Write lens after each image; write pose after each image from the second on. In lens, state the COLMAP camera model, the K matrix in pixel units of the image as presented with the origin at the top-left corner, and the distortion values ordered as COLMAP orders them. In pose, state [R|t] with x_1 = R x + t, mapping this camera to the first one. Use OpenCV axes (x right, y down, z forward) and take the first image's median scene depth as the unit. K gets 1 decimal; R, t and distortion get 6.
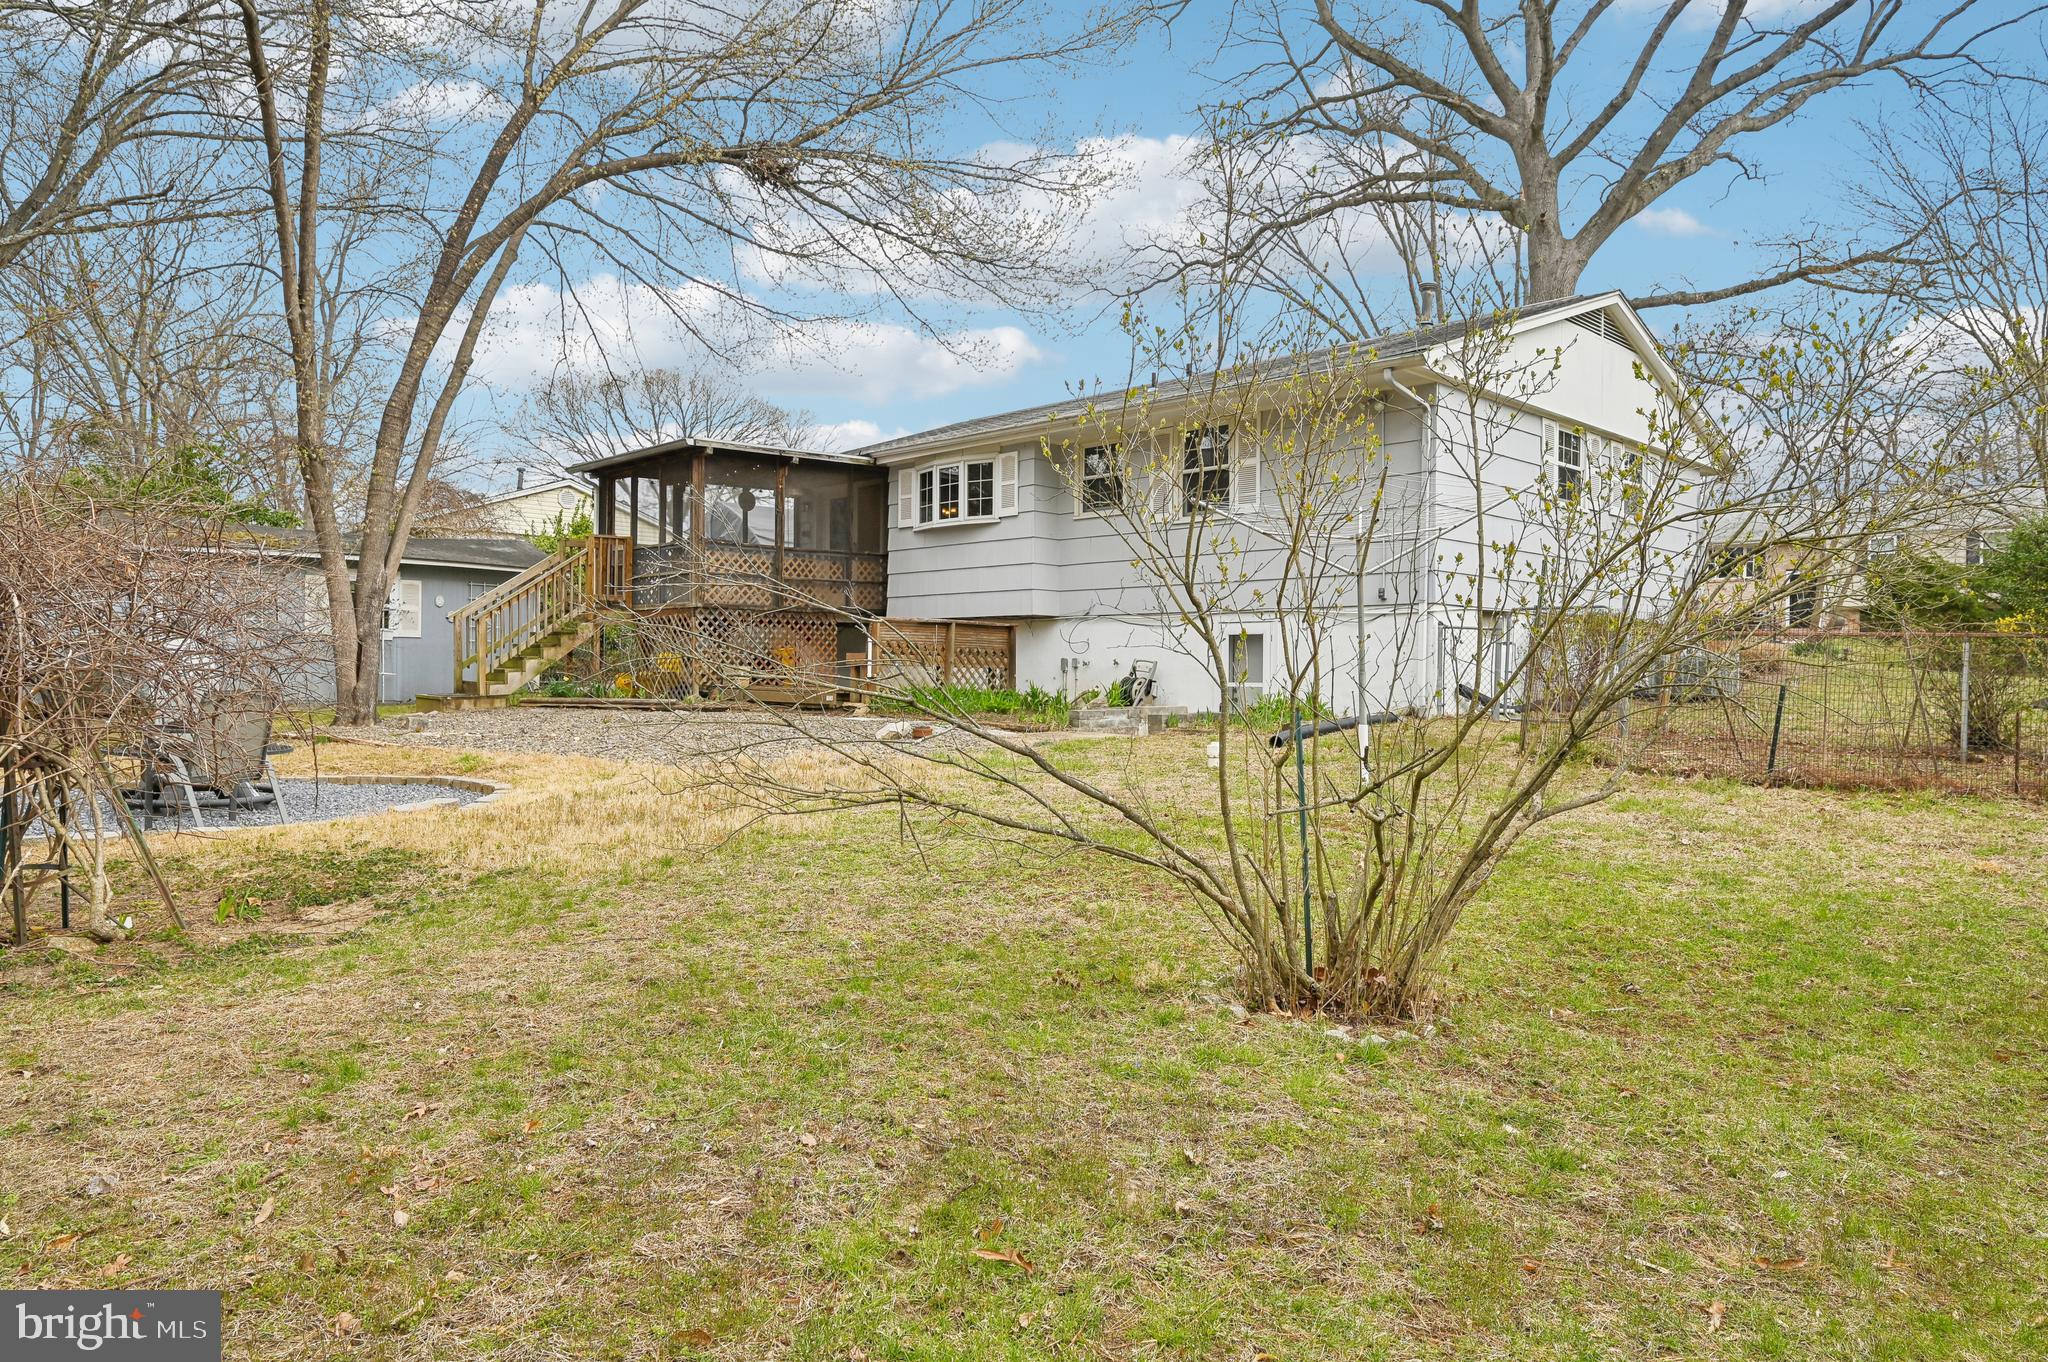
lens RADIAL K [[1227.8, 0, 1029.5], [0, 1227.8, 682.8], [0, 0, 1]] dist [-0.004931, 0.000606]
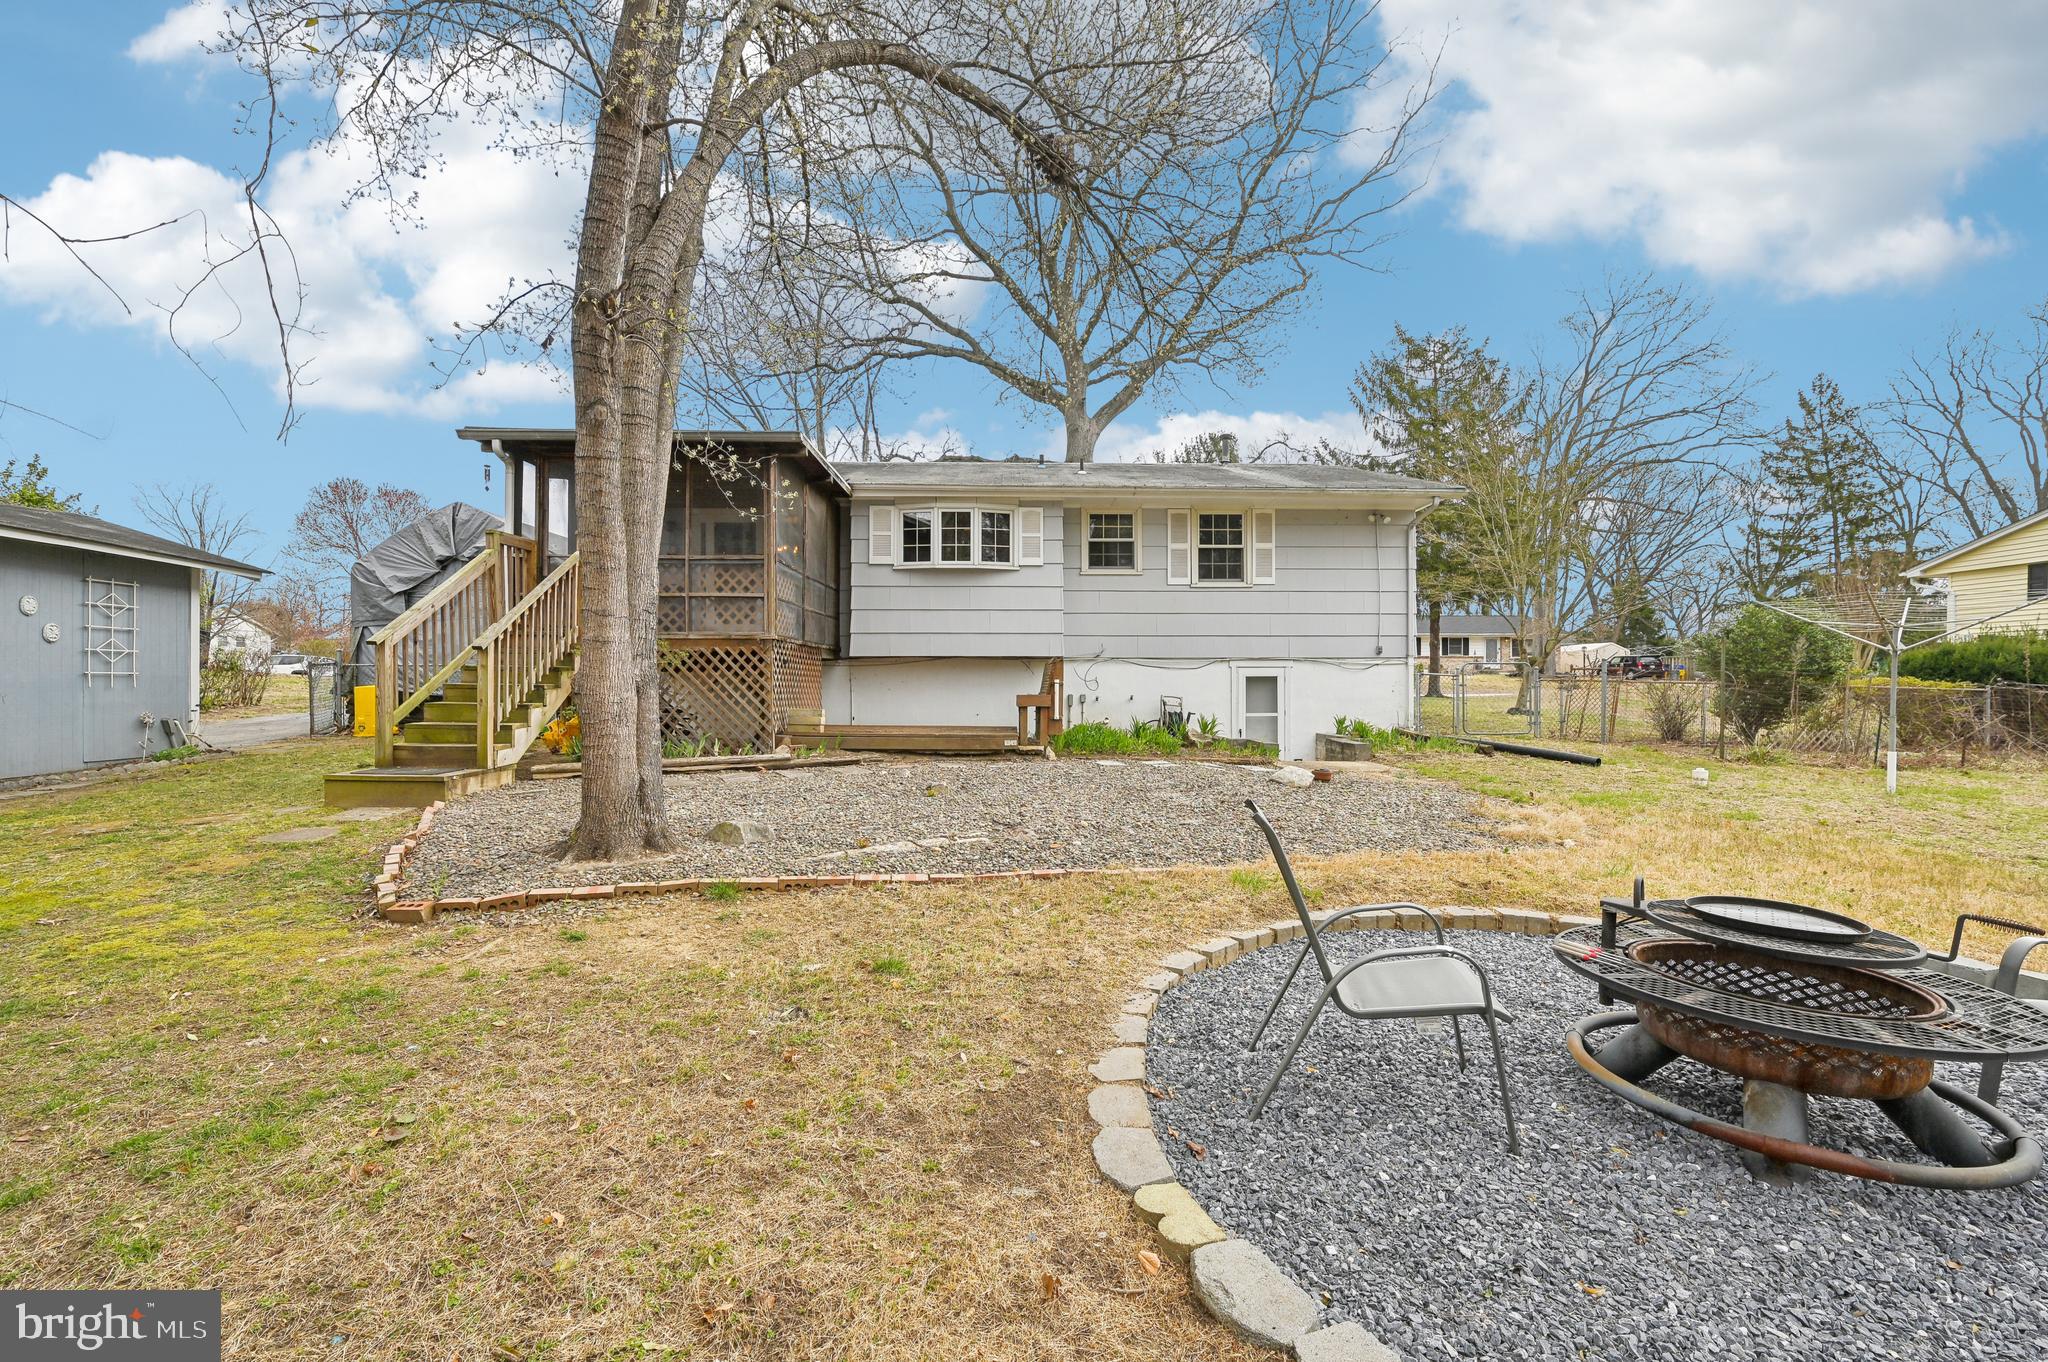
lens RADIAL K [[814.4, 0, 1011.3], [0, 814.4, 685.9], [0, 0, 1]] dist [-0.000775, 0.000276]
pose [[0.699278, -0.007831, 0.714807, -0.540822], [0.012894, 0.999915, -0.001659, -0.026758], [-0.714734, 0.010377, 0.699319, 0.498241]]
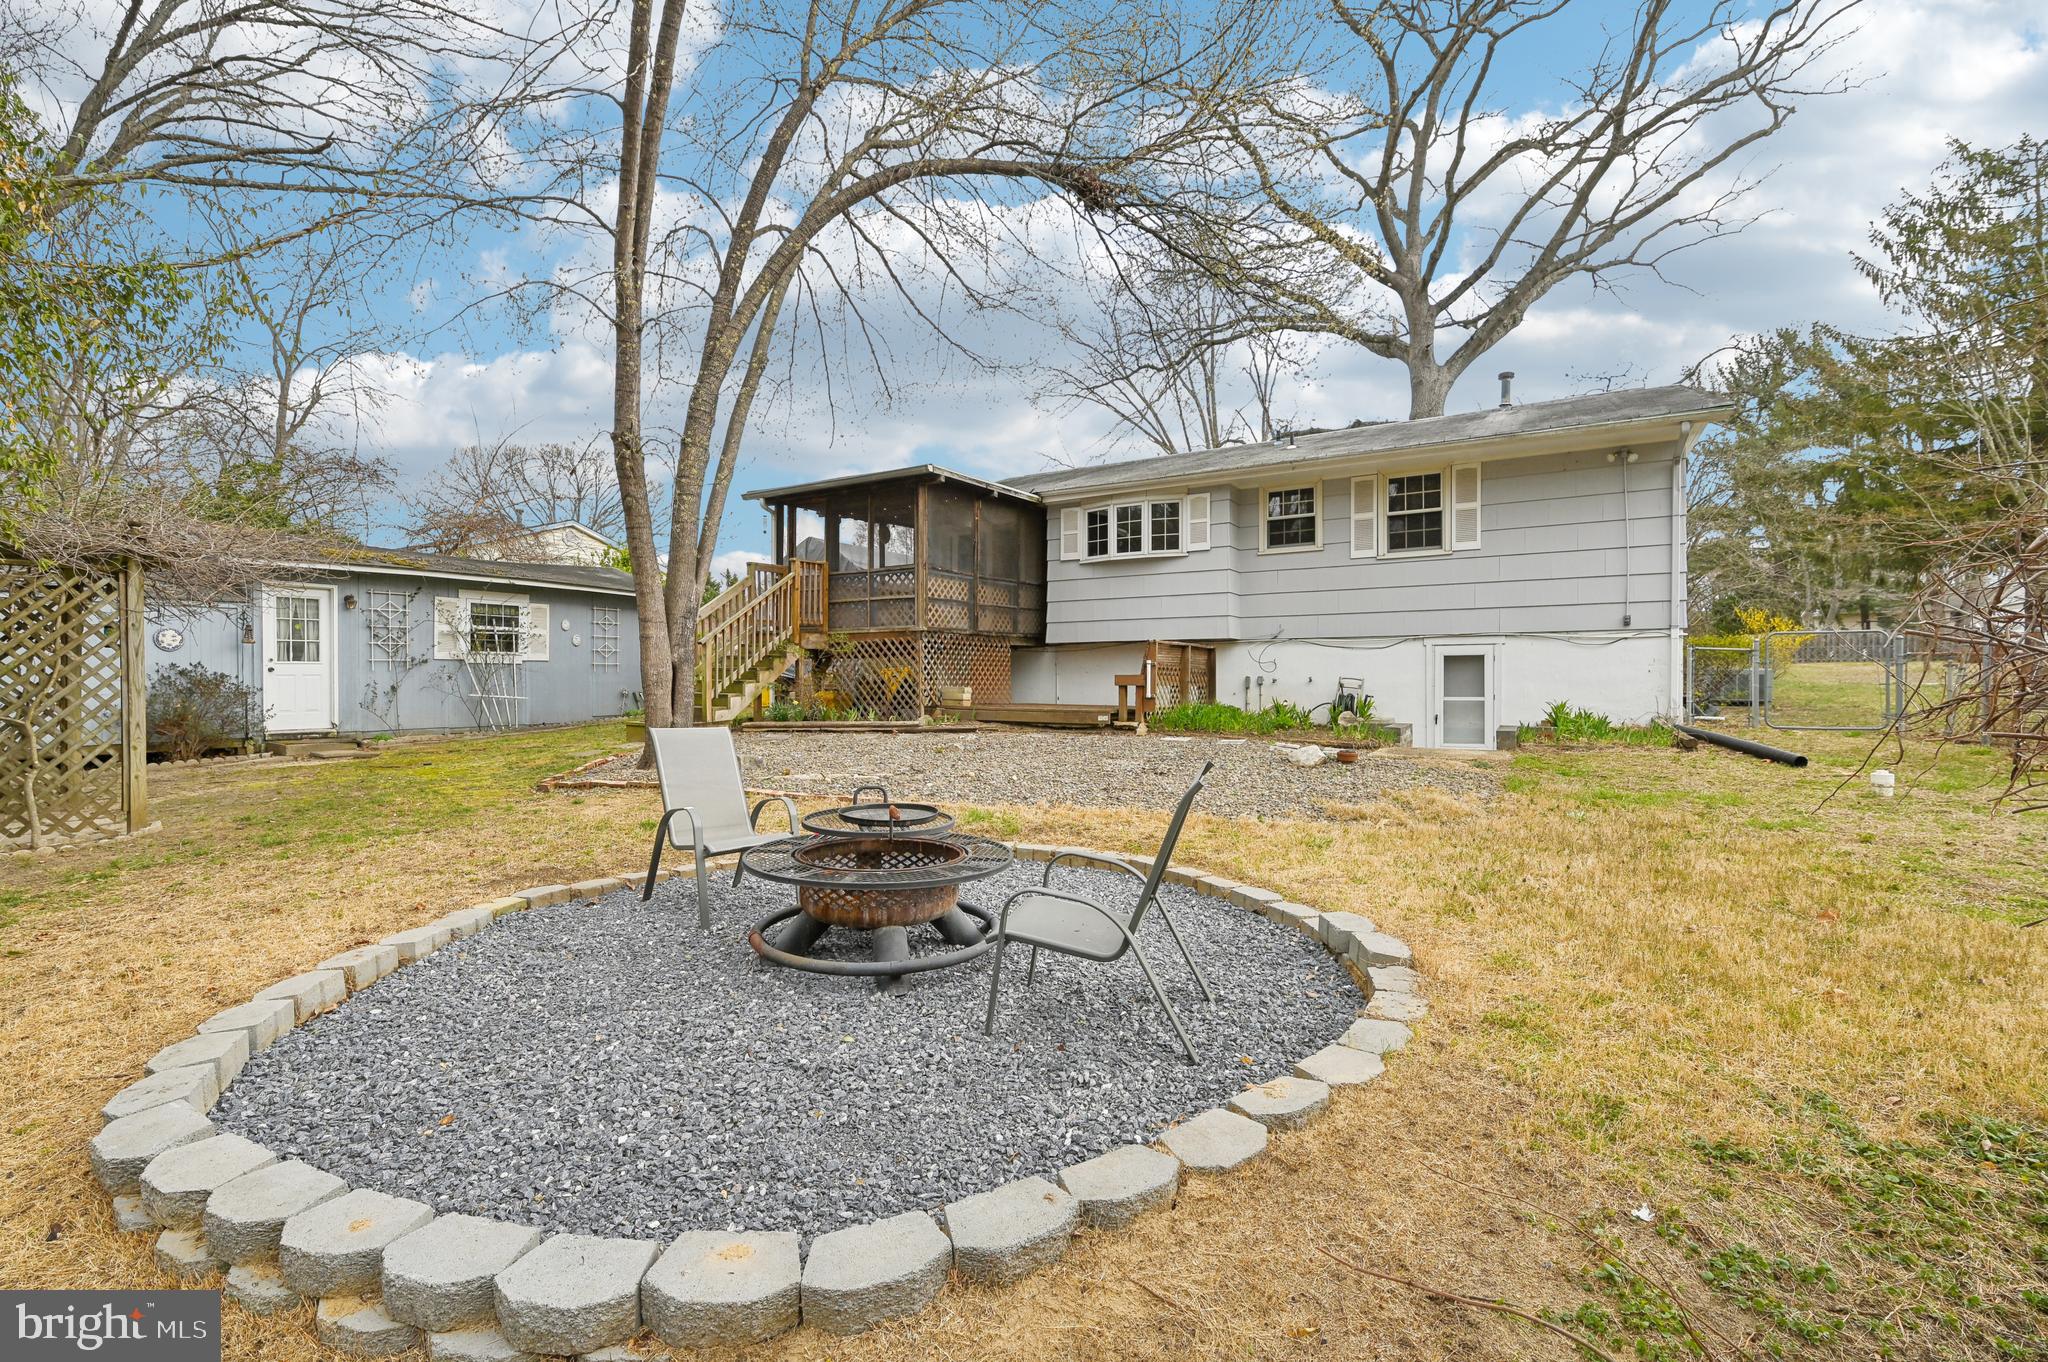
lens RADIAL K [[844.1, 0, 1026.7], [0, 844.1, 684.7], [0, 0, 1]] dist [-0.001682, -0.000122]
pose [[0.968637, -0.013258, 0.248127, -0.357234], [0.013554, 0.999908, 0.000516, -0.015224], [-0.248111, 0.002863, 0.968727, 0.286864]]
